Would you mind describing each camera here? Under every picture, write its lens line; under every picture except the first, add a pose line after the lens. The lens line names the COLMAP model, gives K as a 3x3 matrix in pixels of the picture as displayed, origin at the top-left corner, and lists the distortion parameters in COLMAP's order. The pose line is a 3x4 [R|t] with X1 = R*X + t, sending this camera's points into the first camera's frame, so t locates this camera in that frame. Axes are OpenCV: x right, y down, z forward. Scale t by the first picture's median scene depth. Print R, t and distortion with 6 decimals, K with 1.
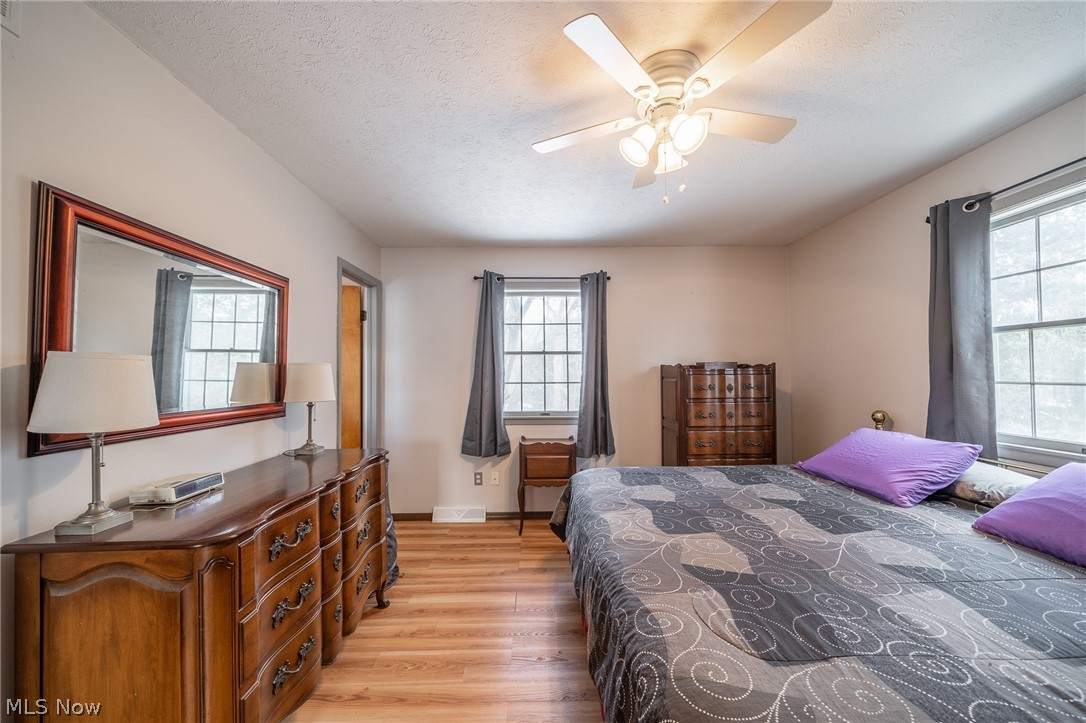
lens RADIAL K [[386.2, 0, 543.0], [0, 386.2, 361.5], [0, 0, 1]] dist [-0.005191, -0.000055]
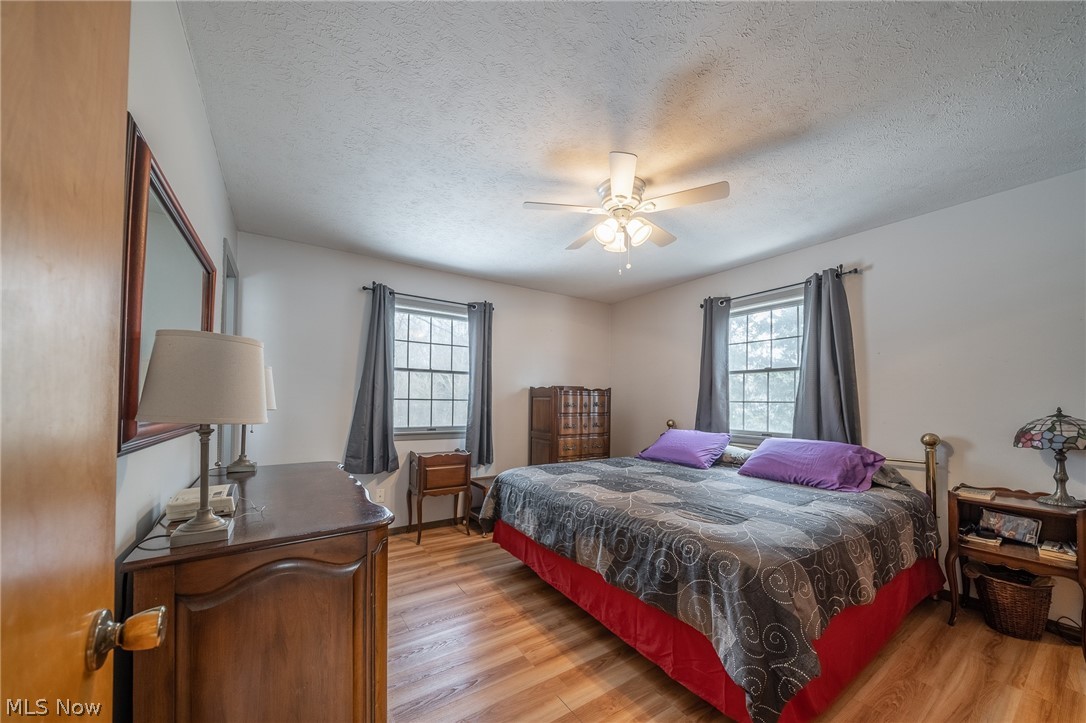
lens RADIAL K [[384.9, 0, 542.2], [0, 384.9, 389.7], [0, 0, 1]] dist [-0.000278, -0.000021]
pose [[0.844610, 0.034910, 0.534243, -0.357493], [-0.037683, 0.999273, -0.005723, 0.027495], [-0.534055, -0.015298, 0.845312, -0.049965]]
